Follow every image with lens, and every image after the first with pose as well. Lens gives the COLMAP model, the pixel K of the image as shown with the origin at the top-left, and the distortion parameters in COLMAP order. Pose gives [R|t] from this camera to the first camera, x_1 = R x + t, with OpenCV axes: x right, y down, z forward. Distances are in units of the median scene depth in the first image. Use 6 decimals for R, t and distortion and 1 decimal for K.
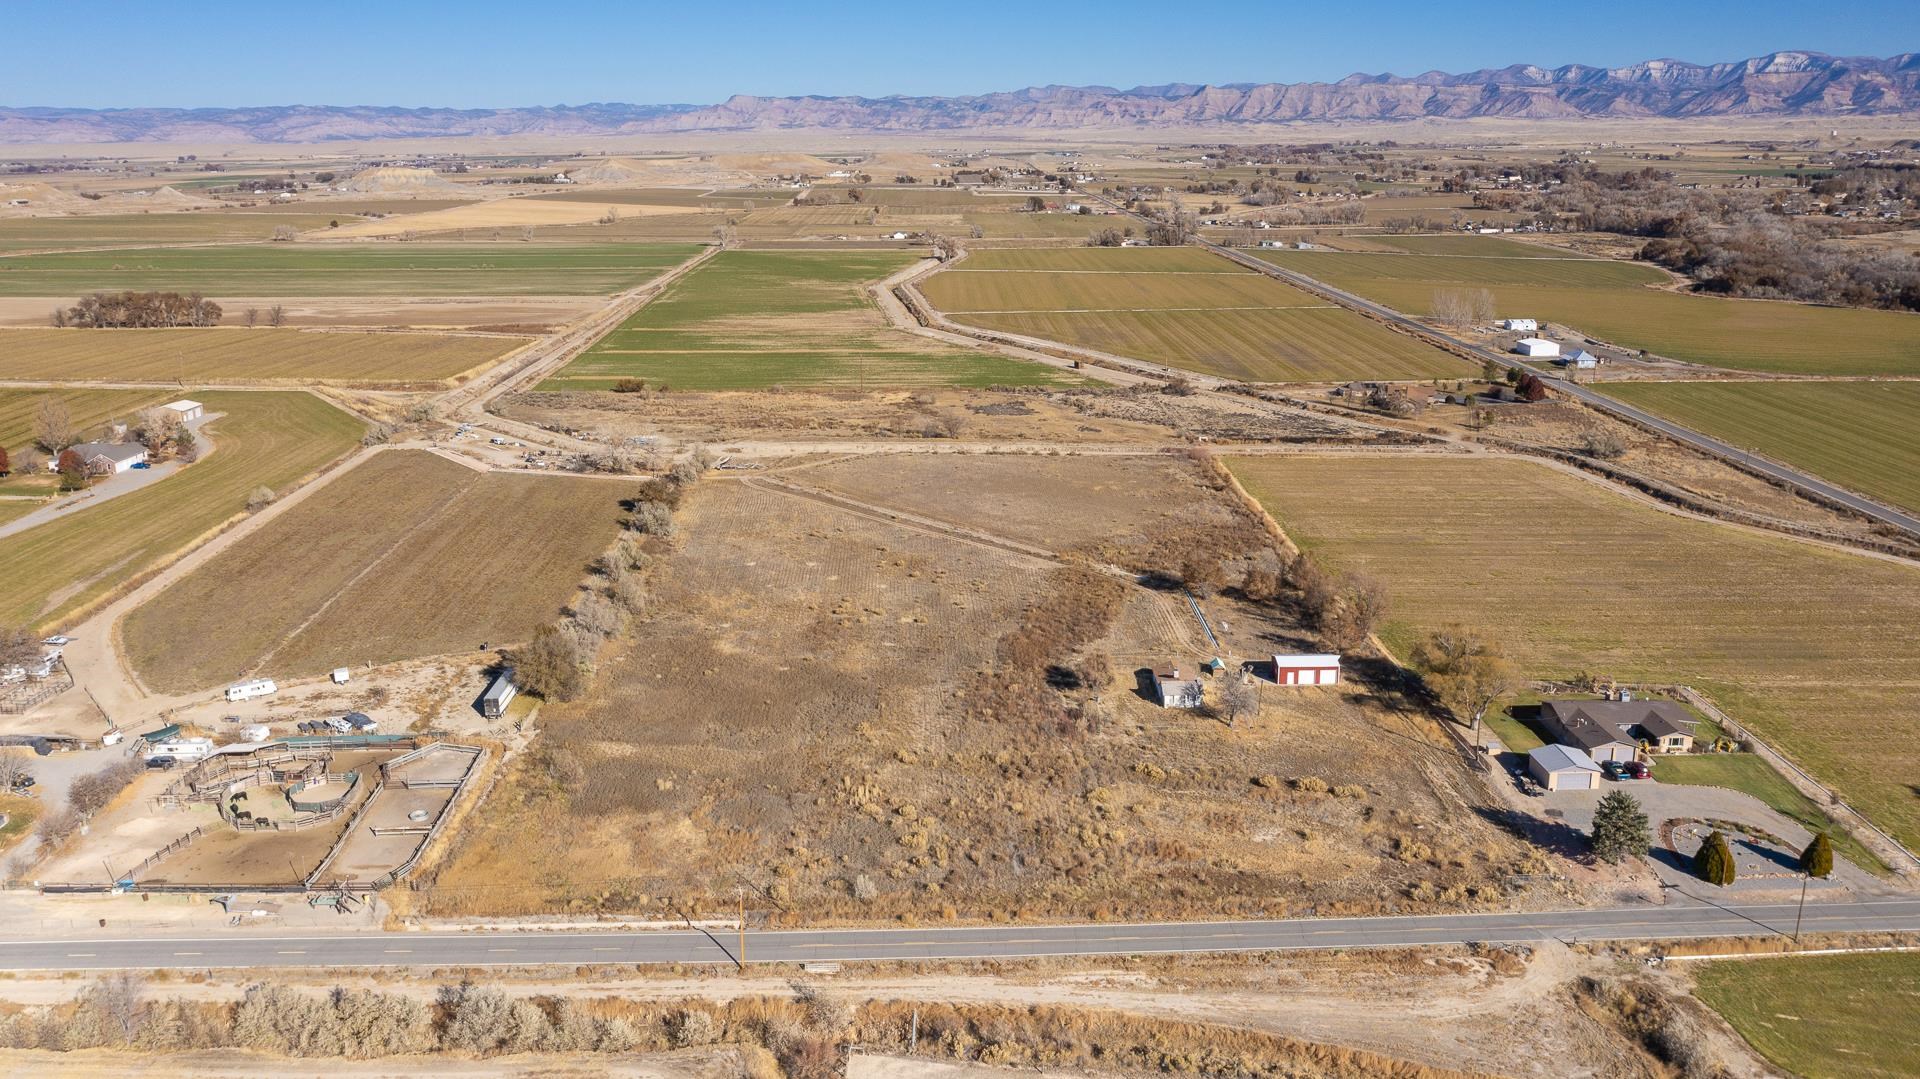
lens RADIAL K [[1523.0, 0, 962.2], [0, 1523.0, 531.6], [0, 0, 1]] dist [-0.011038, 0.003271]
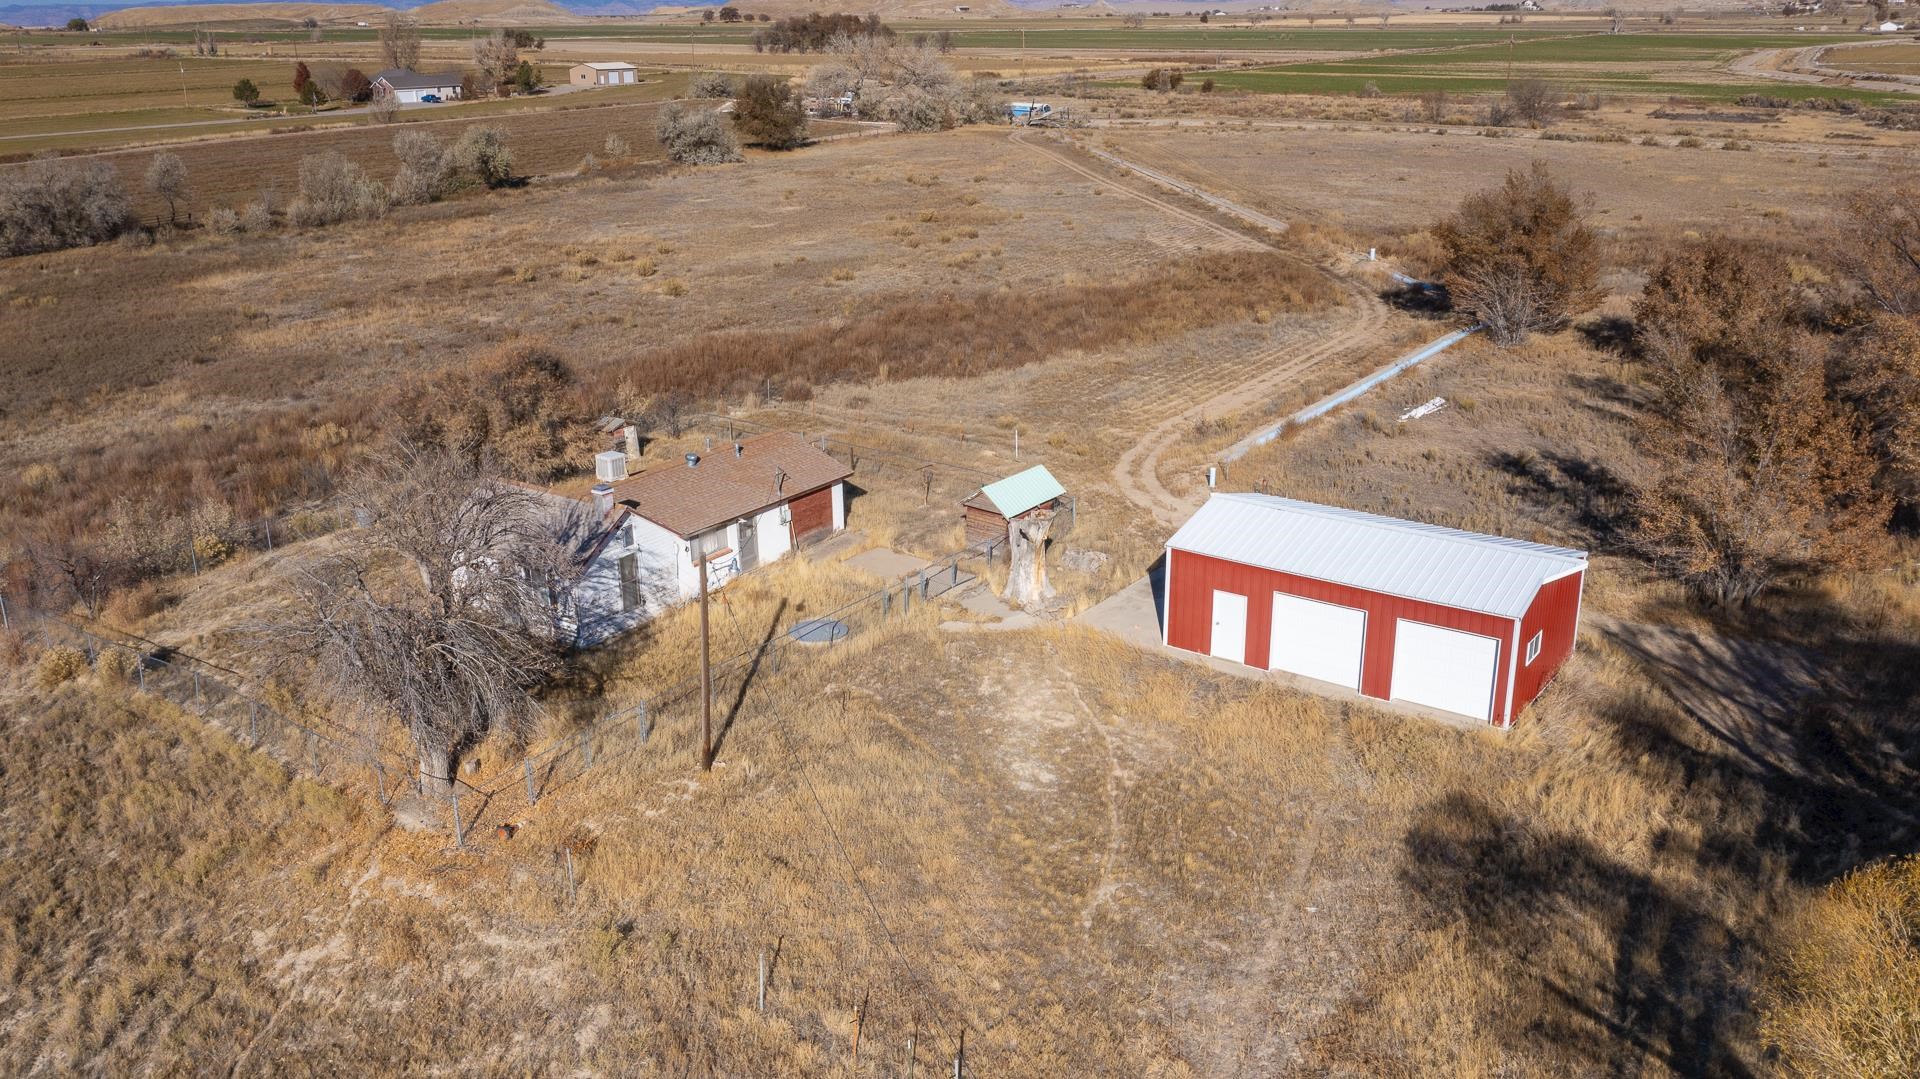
lens RADIAL K [[1523.0, 0, 963.6], [0, 1523.0, 503.7], [0, 0, 1]] dist [-0.011038, 0.003271]
pose [[0.801143, 0.176695, -0.571794, 0.194326], [-0.142304, 0.984262, 0.104773, 0.046420], [0.581308, -0.002569, 0.813680, 0.567832]]
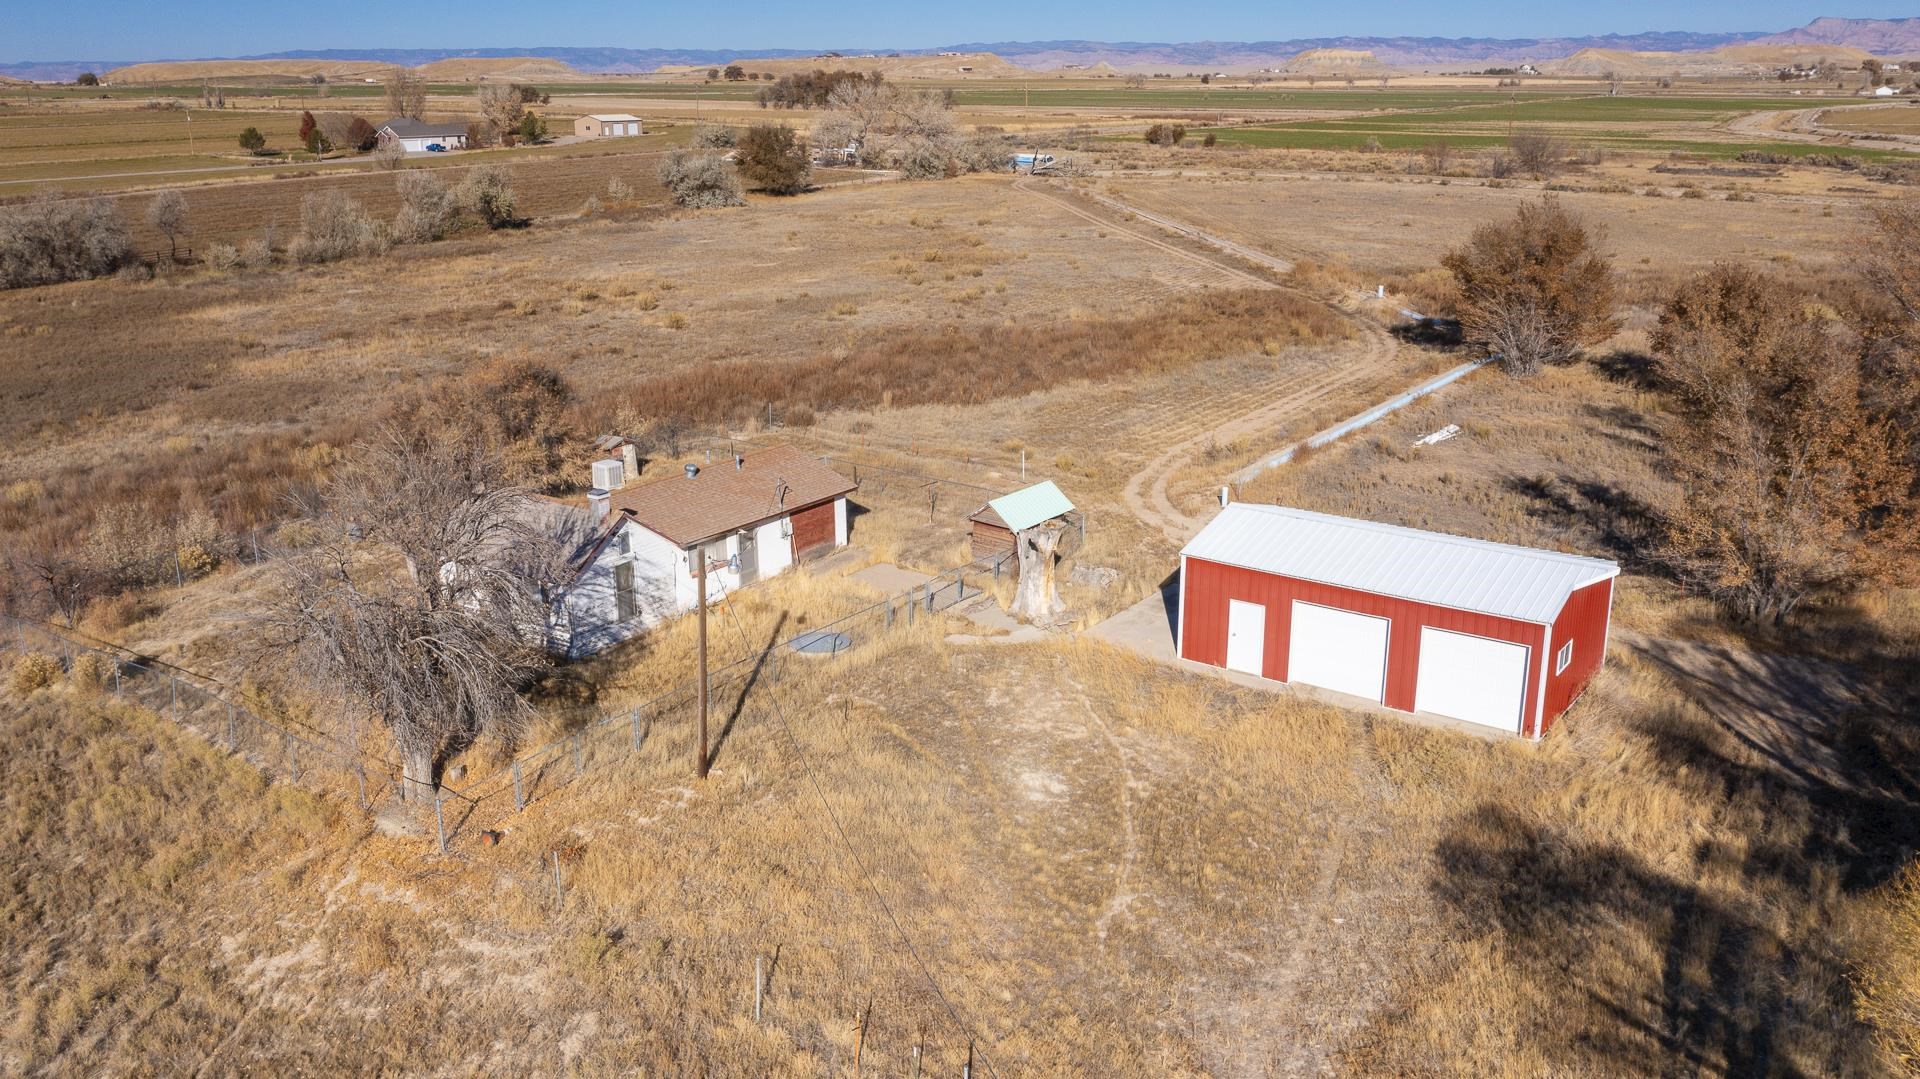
lens RADIAL K [[1523.0, 0, 963.7], [0, 1523.0, 514.7], [0, 0, 1]] dist [-0.011038, 0.003271]
pose [[0.800204, 0.163747, -0.576941, 0.192319], [-0.148154, 0.986161, 0.074405, 0.050782], [0.581140, 0.025936, 0.813390, 0.570645]]
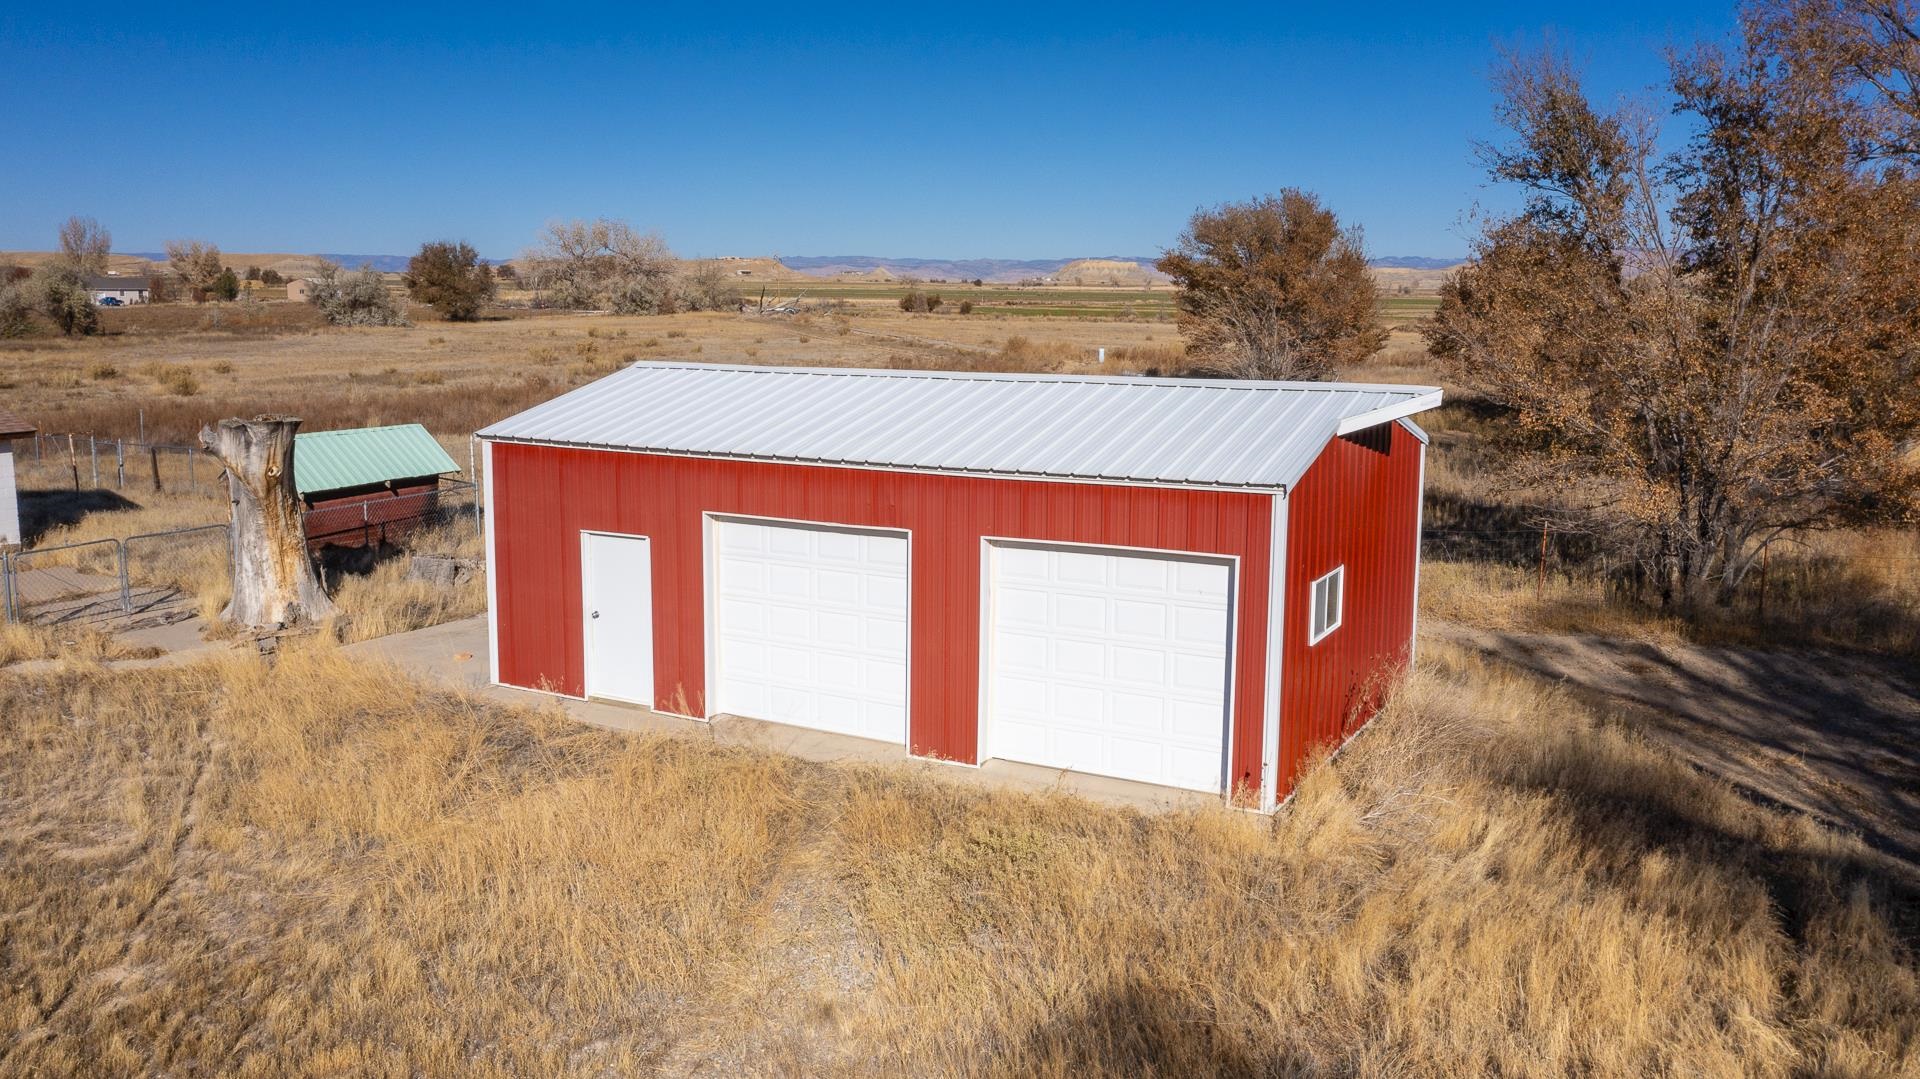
lens RADIAL K [[1523.0, 0, 950.4], [0, 1523.0, 495.5], [0, 0, 1]] dist [-0.011038, 0.003271]
pose [[0.870694, 0.073011, -0.486375, 0.178129], [-0.132518, 0.987173, -0.089042, 0.064075], [0.473635, 0.141982, 0.869201, 0.636832]]
